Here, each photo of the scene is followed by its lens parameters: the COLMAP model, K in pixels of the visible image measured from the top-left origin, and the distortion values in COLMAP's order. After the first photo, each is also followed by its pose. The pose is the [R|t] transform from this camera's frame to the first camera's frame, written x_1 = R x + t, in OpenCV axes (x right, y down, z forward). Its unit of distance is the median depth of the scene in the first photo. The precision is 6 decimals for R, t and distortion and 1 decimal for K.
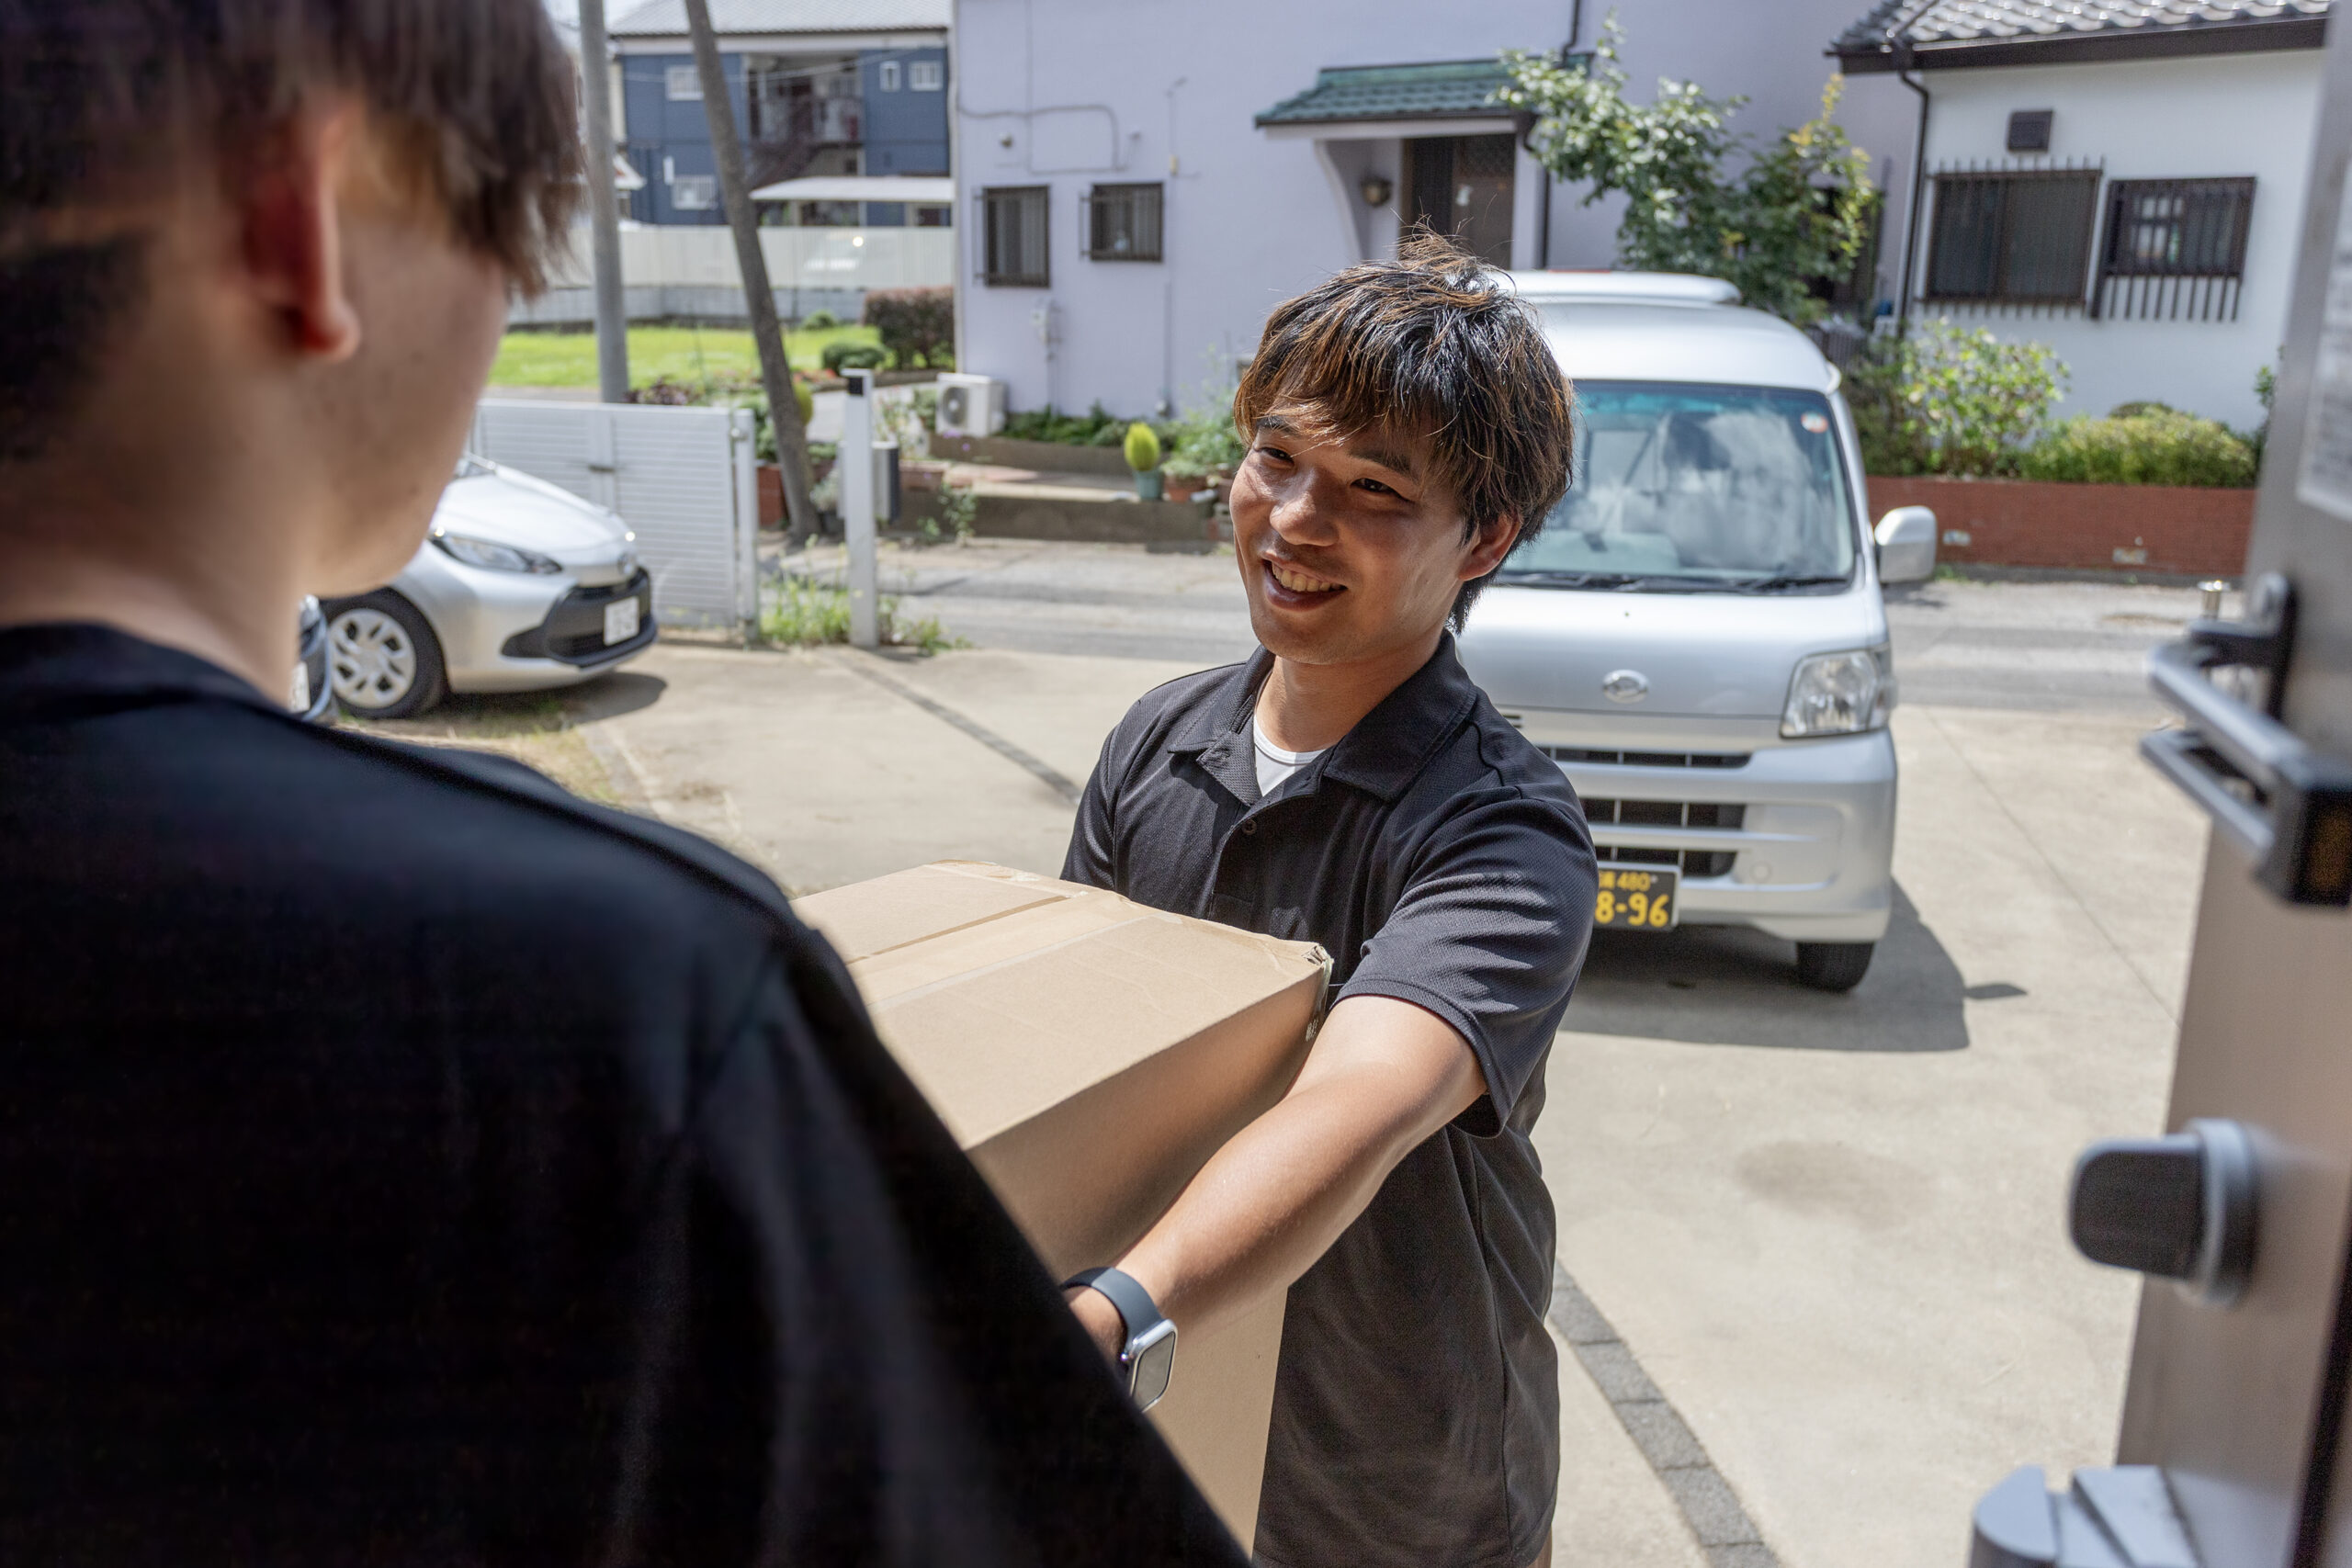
lens RADIAL K [[1974.9, 0, 1176.0], [0, 1974.9, 784.0], [0, 0, 1]] dist [0.002018, 0.001741]
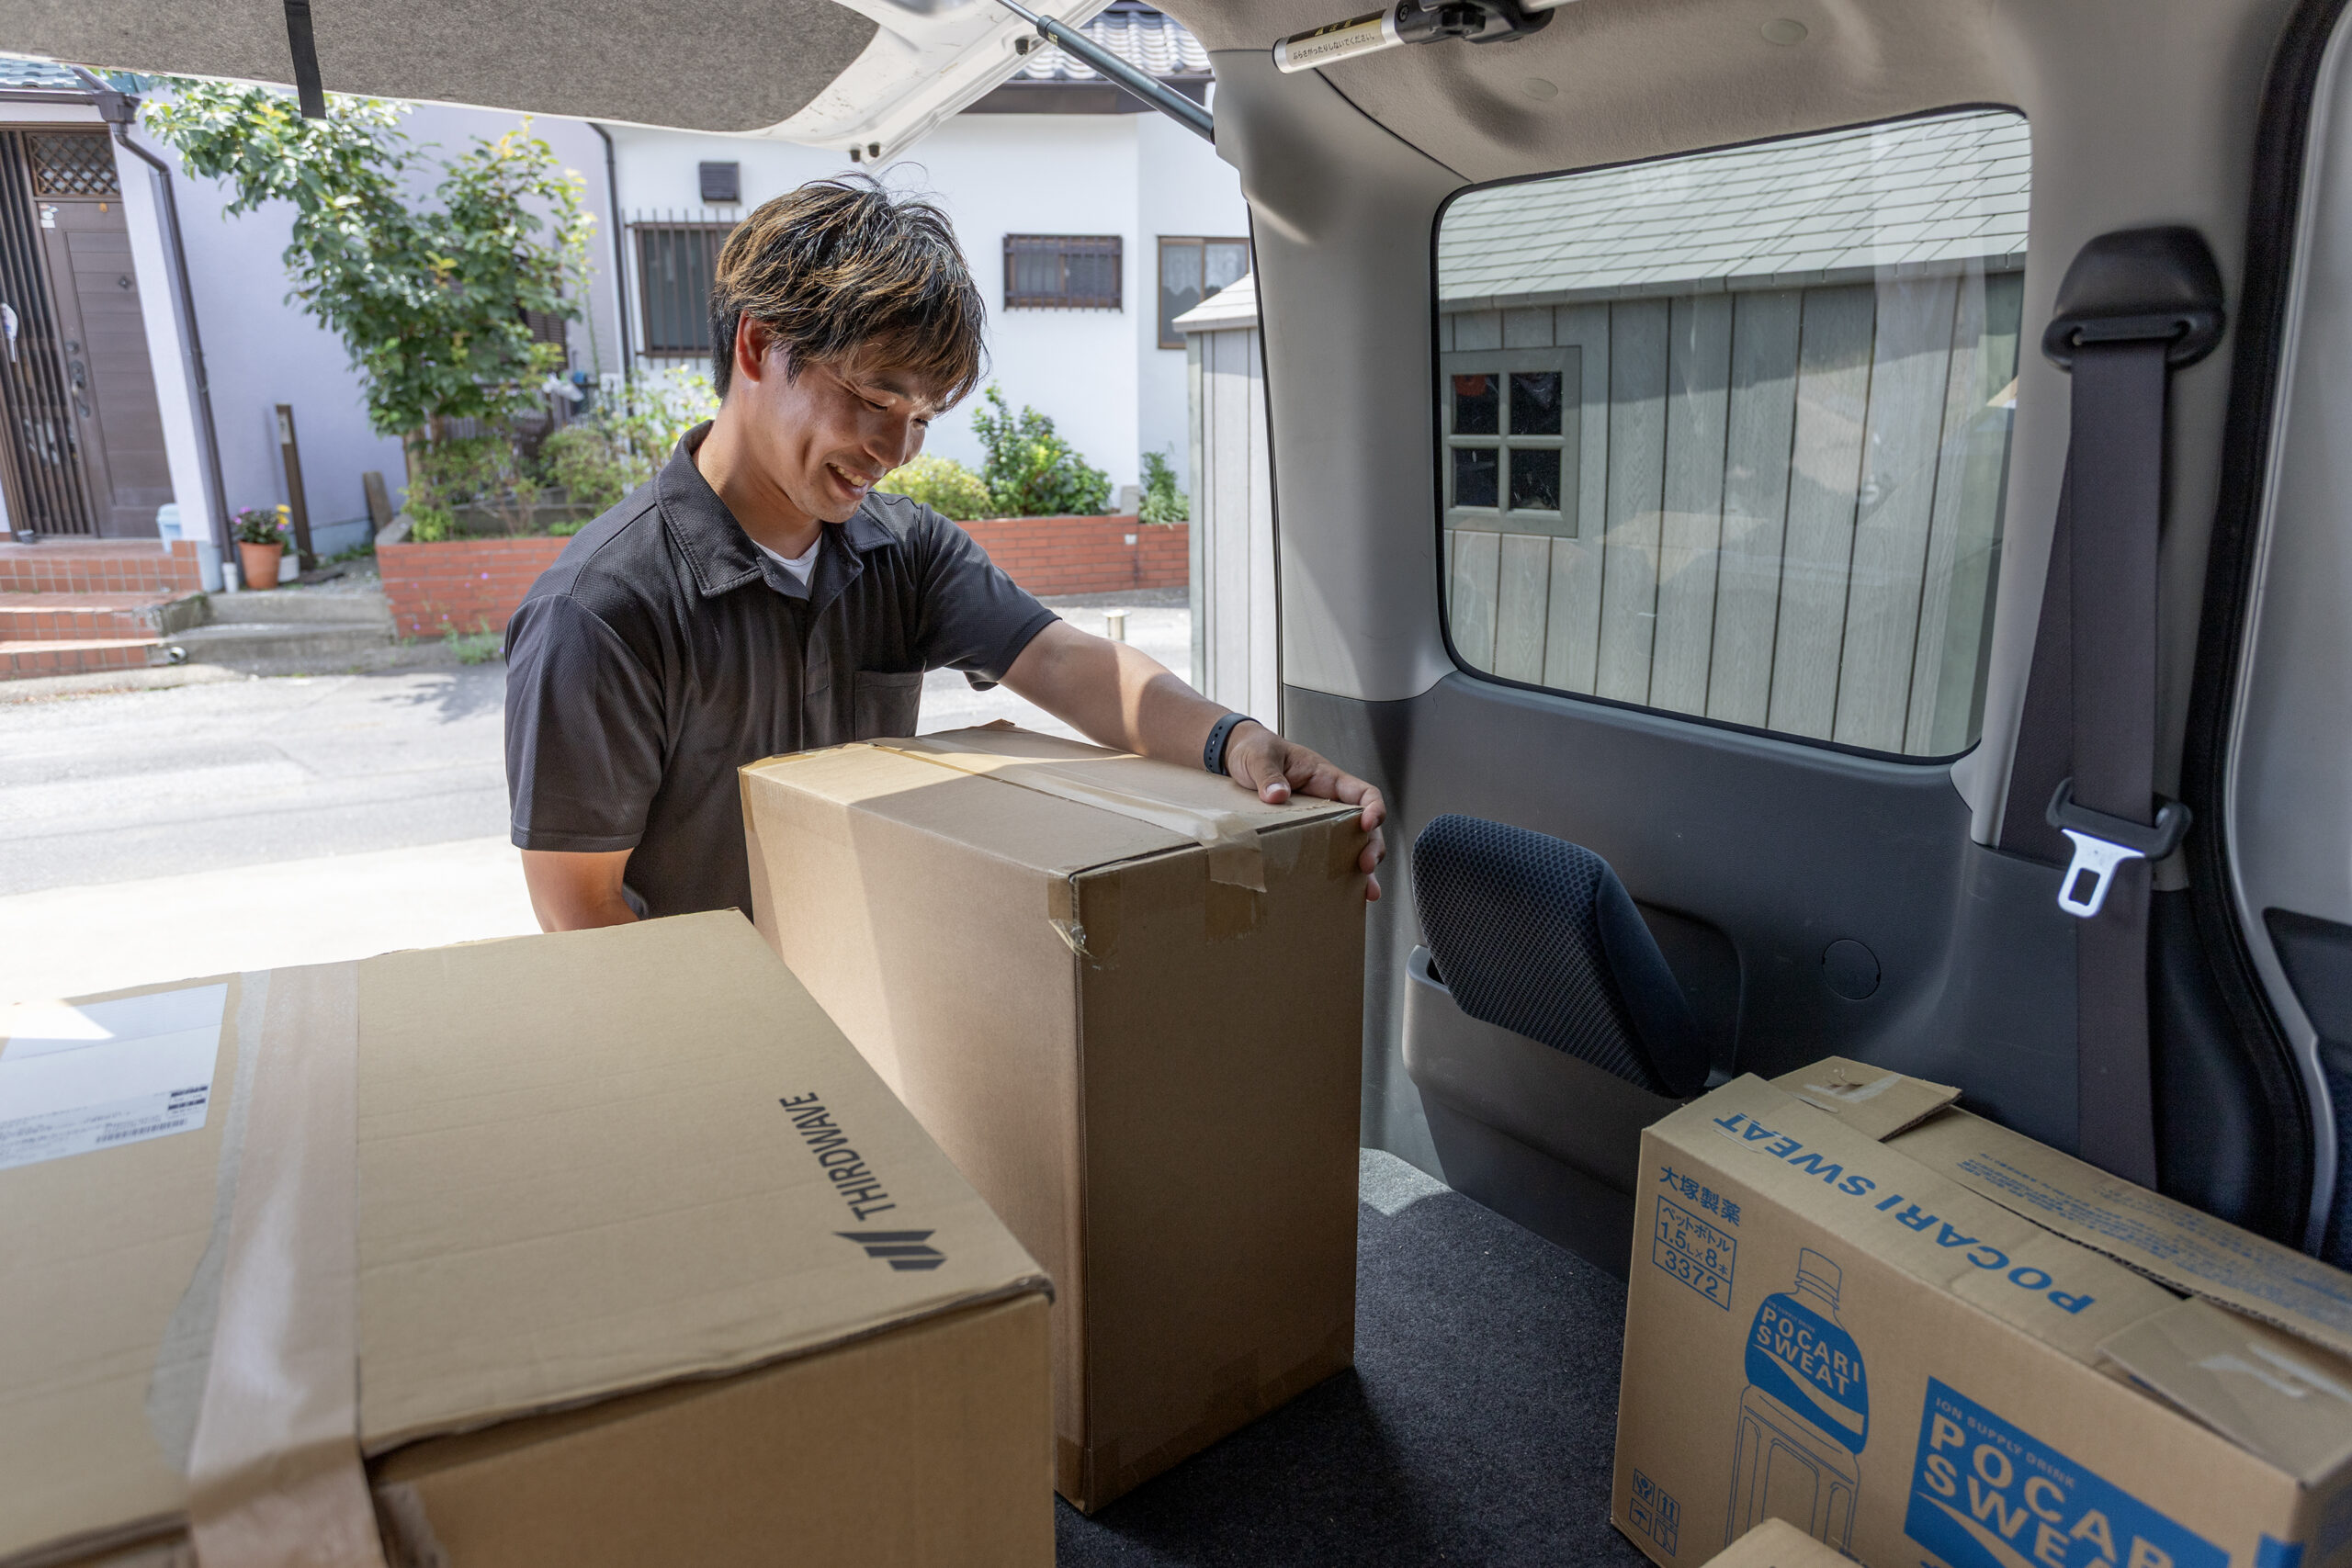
lens RADIAL K [[1510.8, 0, 1176.0], [0, 1510.8, 784.0], [0, 0, 1]] dist [0.005091, 0.001934]
pose [[0.736947, -0.180764, 0.651333, 0.049375], [0.178692, 0.981399, 0.070187, -0.045979], [-0.651904, 0.064663, 0.755539, 0.311597]]
